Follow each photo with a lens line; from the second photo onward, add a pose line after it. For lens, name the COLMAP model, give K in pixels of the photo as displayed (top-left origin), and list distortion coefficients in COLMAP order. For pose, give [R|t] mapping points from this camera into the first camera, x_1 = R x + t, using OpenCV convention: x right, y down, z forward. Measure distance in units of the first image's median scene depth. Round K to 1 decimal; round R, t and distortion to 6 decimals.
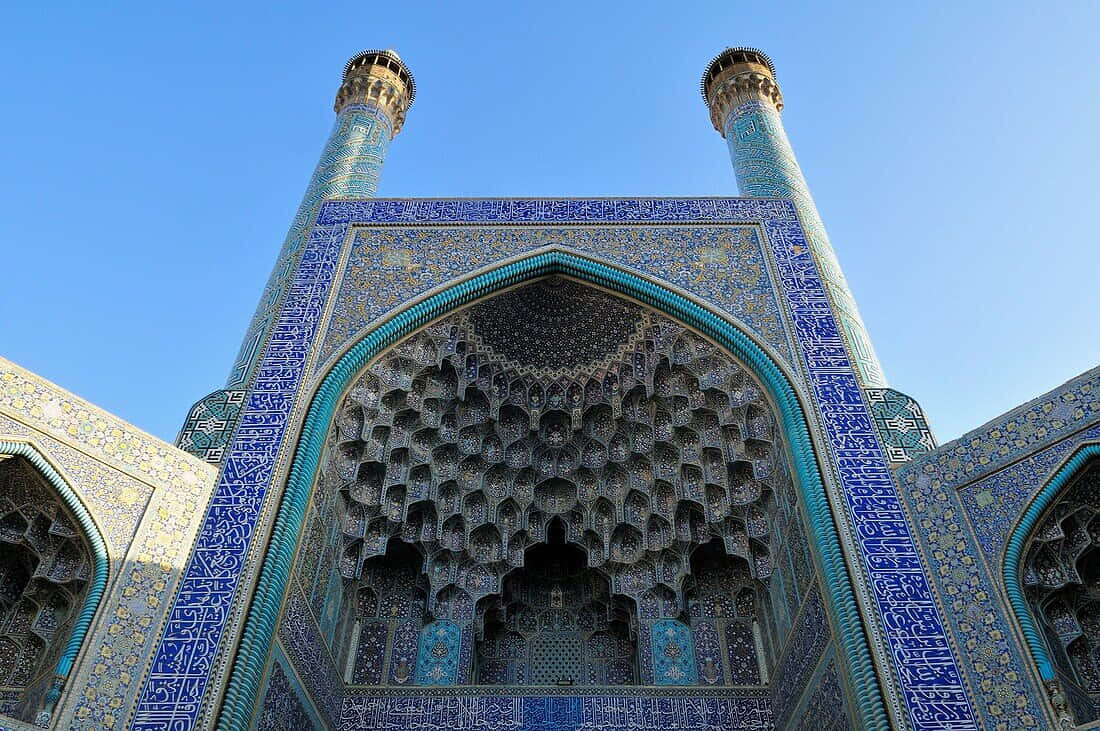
lens RADIAL K [[833.4, 0, 550.0], [0, 833.4, 365.5], [0, 0, 1]] dist [0.009100, -0.057402]
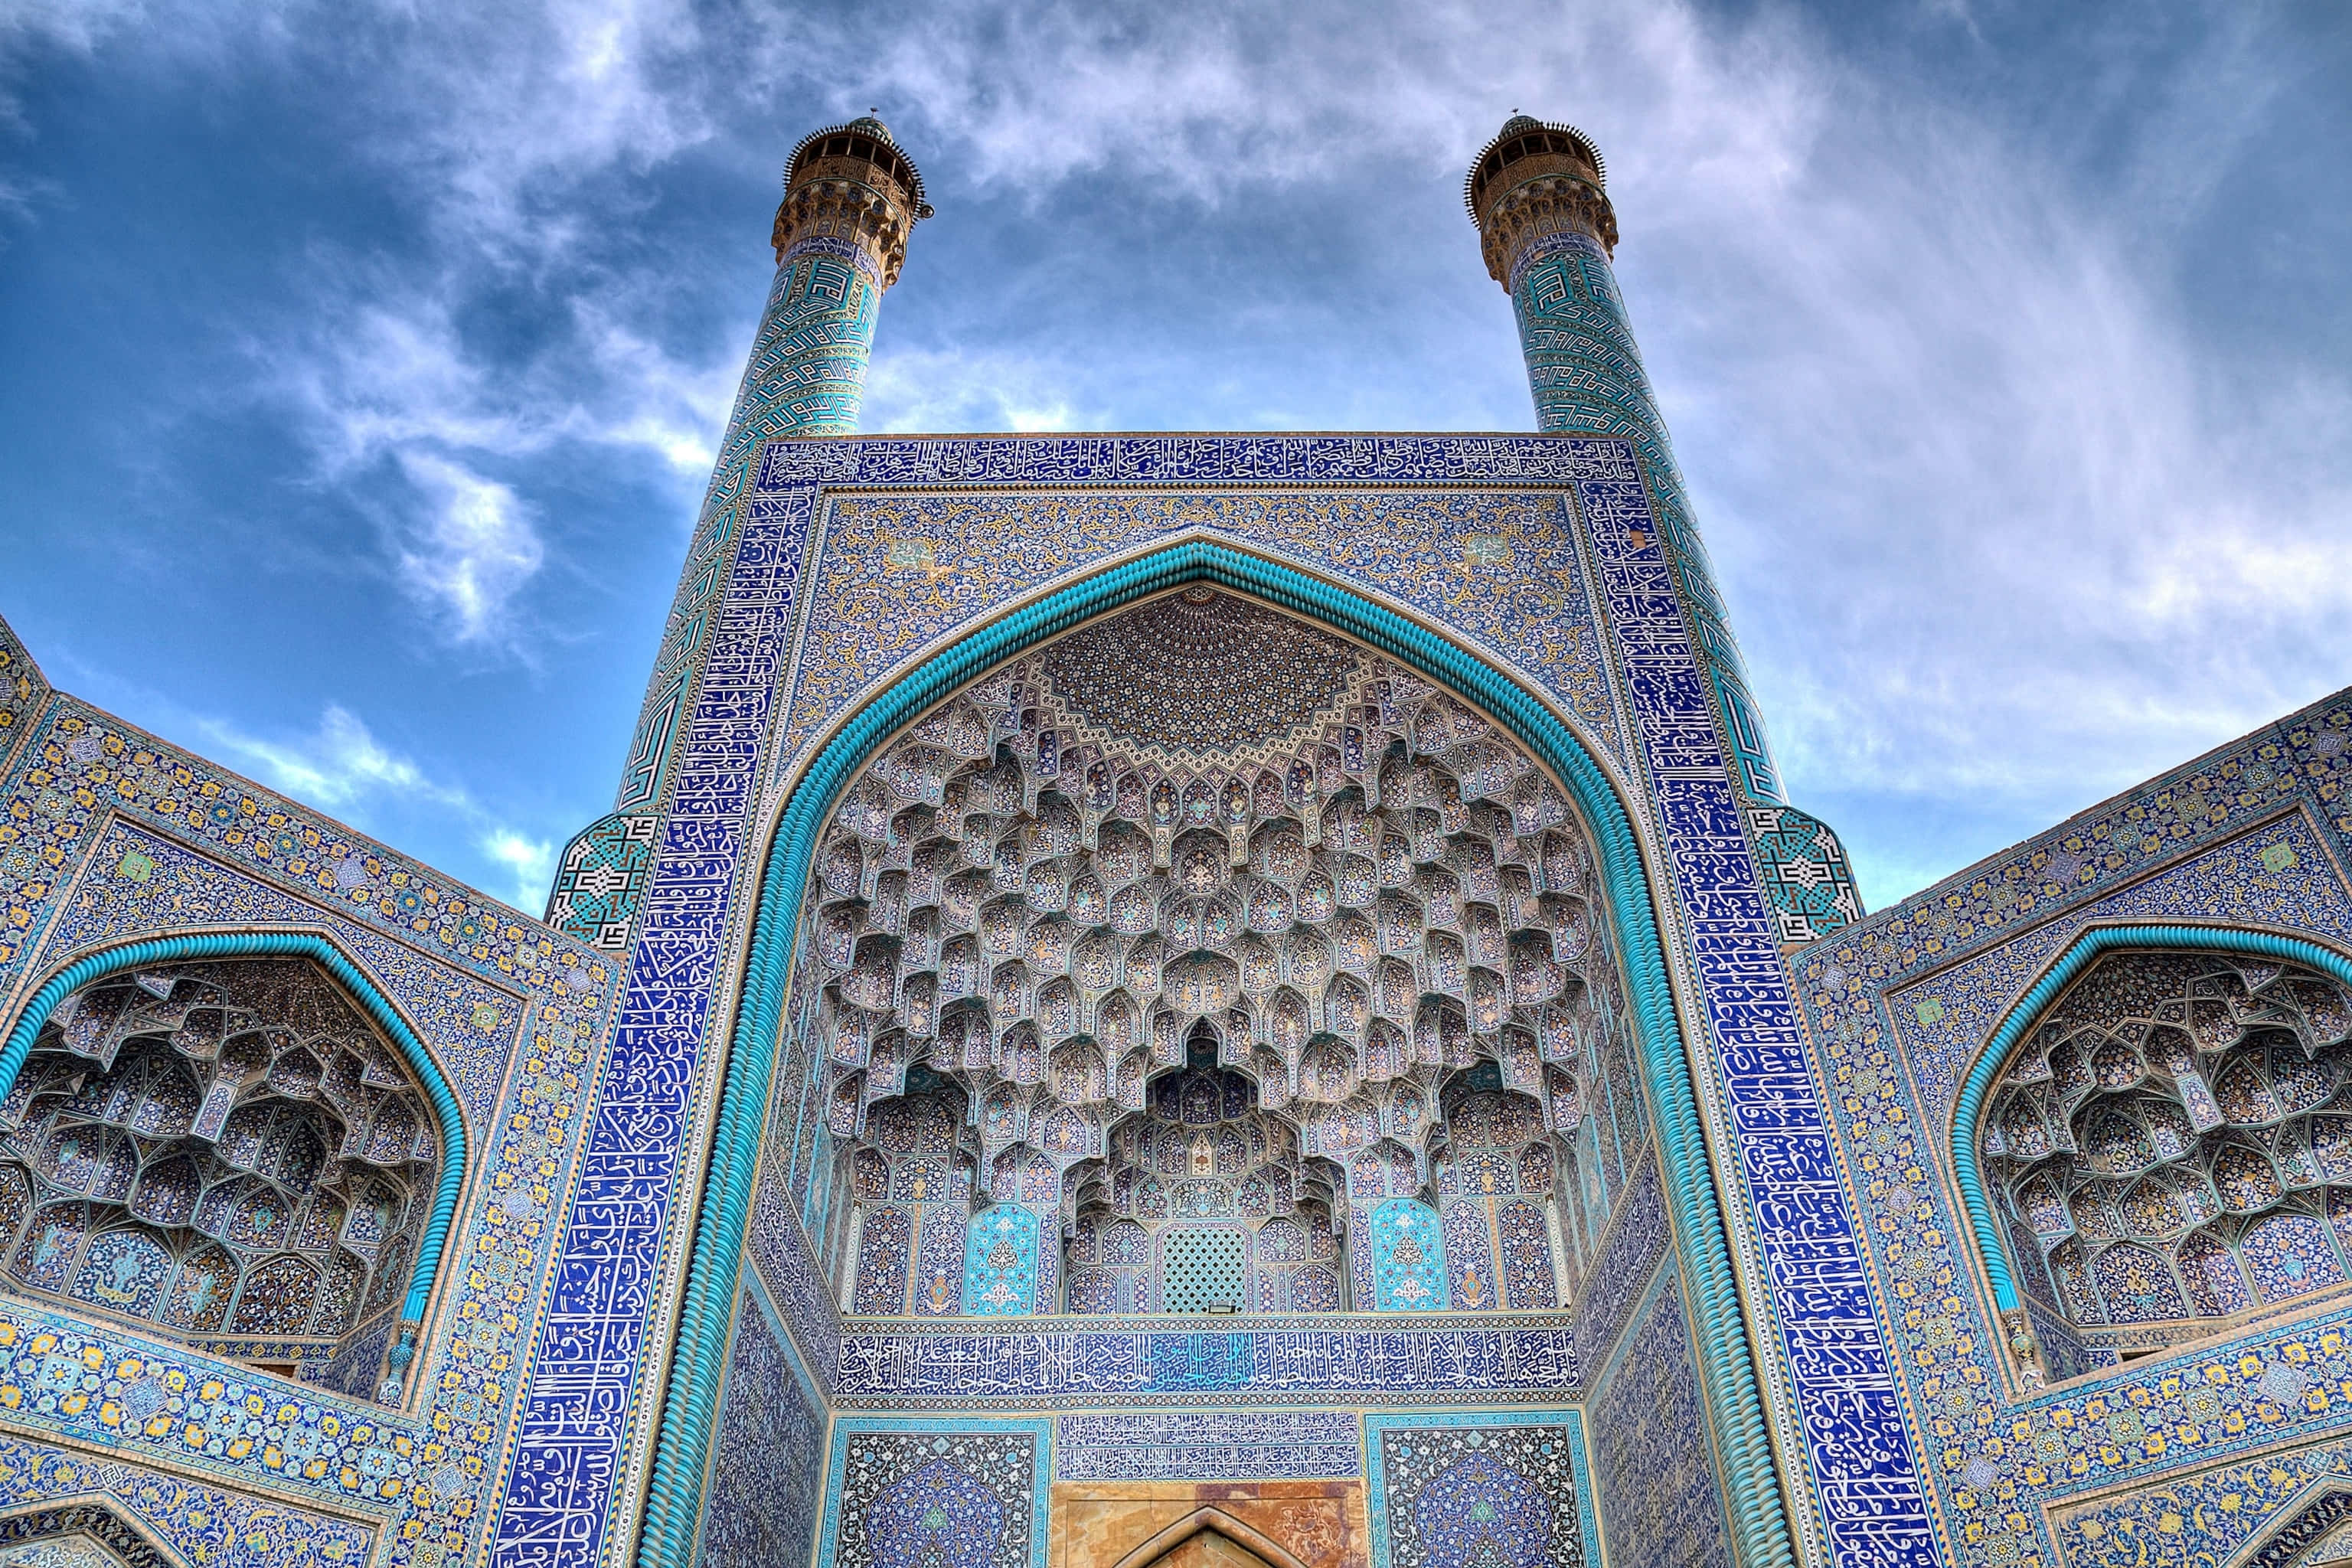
lens RADIAL K [[1705.5, 0, 1187.1], [0, 1705.5, 778.8], [0, 0, 1]] dist [-0.101177, 0.065340]
pose [[0.999798, -0.005192, 0.019441, -0.026939], [0.003515, 0.996349, 0.085305, -0.086182], [-0.019813, -0.085219, 0.996165, -0.135954]]
